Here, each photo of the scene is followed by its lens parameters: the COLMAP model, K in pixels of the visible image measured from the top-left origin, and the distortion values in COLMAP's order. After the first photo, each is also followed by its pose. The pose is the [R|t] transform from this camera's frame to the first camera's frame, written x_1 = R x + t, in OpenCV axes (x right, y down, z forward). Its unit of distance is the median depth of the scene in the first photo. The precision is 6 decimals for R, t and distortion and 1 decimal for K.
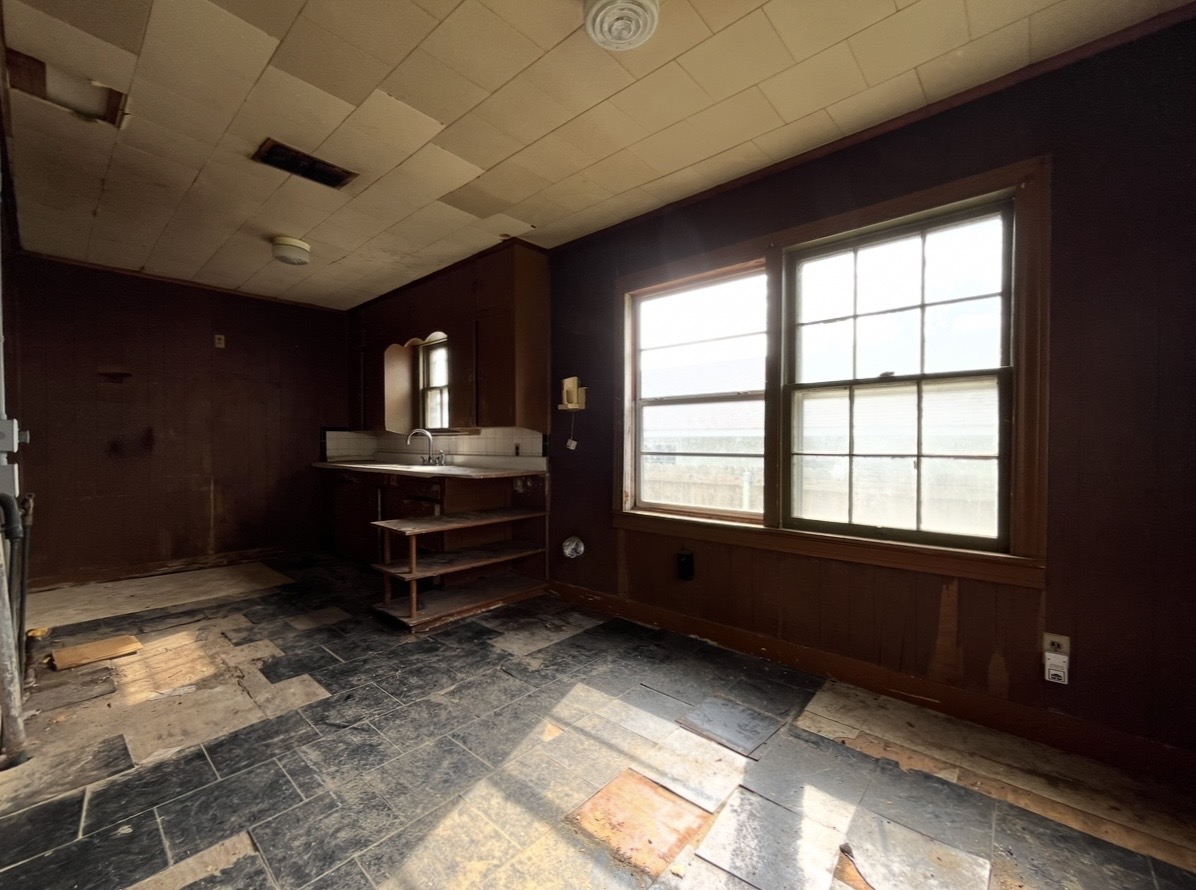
lens RADIAL K [[496.2, 0, 600.0], [0, 496.2, 451.6], [0, 0, 1]] dist [-0.001793, -0.000627]
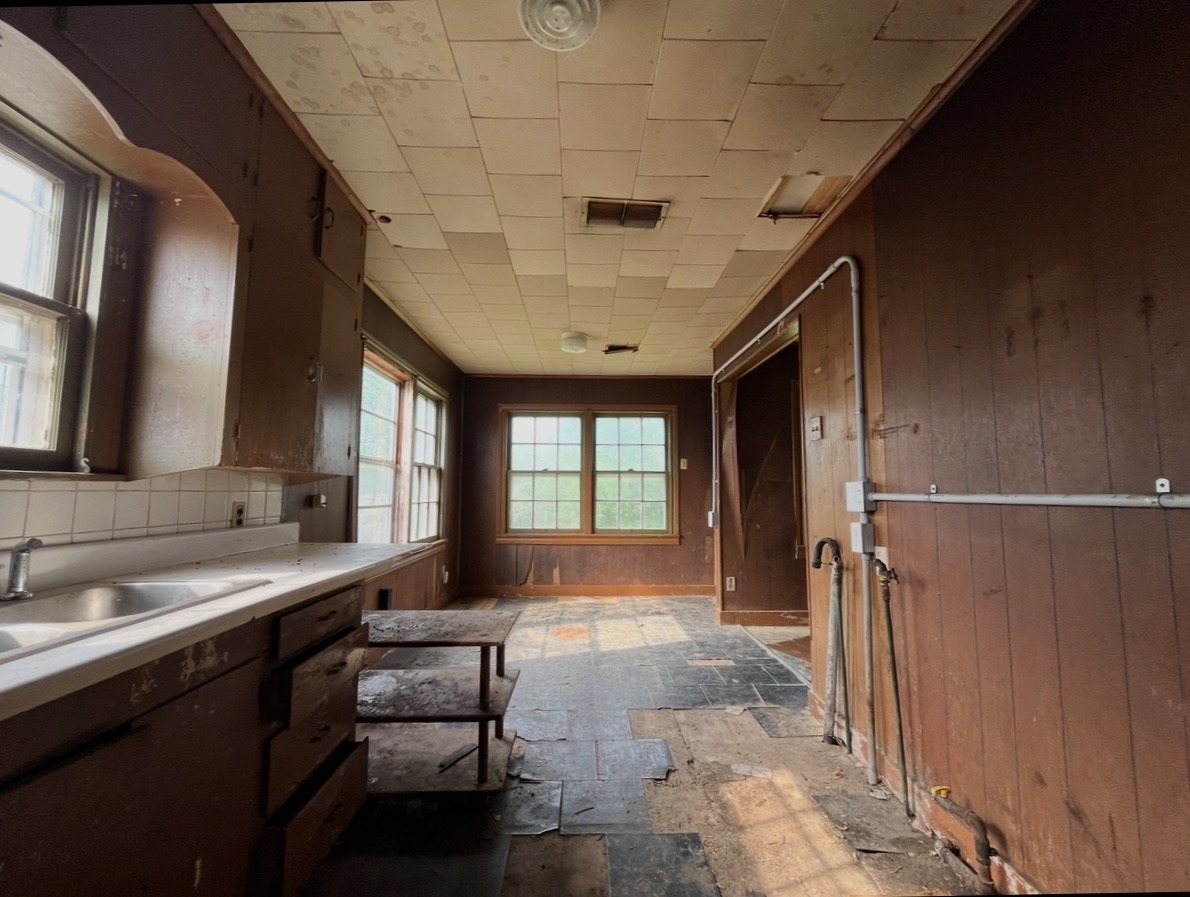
lens RADIAL K [[489.8, 0, 591.2], [0, 489.8, 451.8], [0, 0, 1]] dist [-0.004028, 0.000024]
pose [[-0.678890, 0.058724, 0.731888, -1.346623], [0.008798, 0.997376, -0.071864, -0.049276], [-0.734187, -0.042349, -0.677625, 1.842000]]
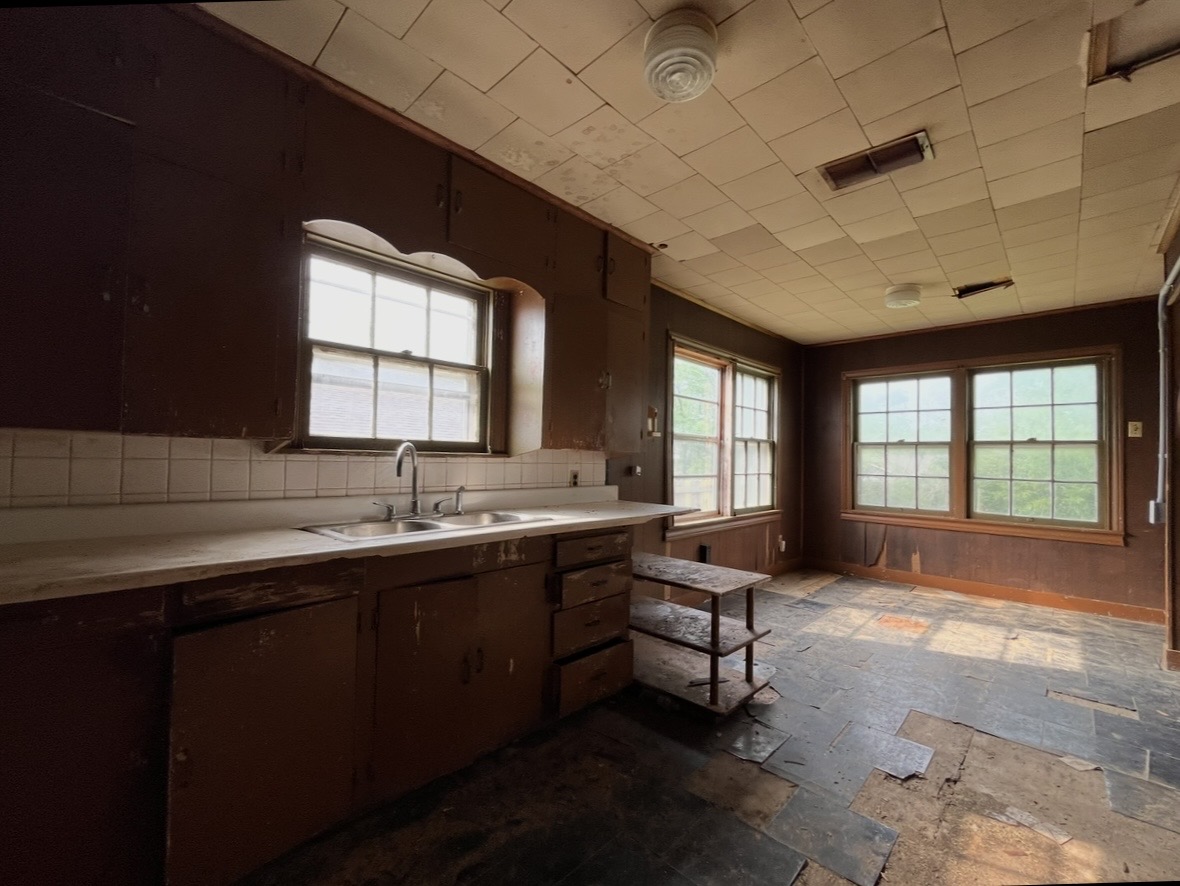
lens RADIAL K [[489.6, 0, 588.8], [0, 489.6, 447.3], [0, 0, 1]] dist [-0.001793, -0.000627]
pose [[0.046327, 0.023195, 0.998657, -1.611415], [-0.000528, 0.999731, -0.023195, -0.060037], [-0.998926, 0.000548, 0.046326, 1.609610]]
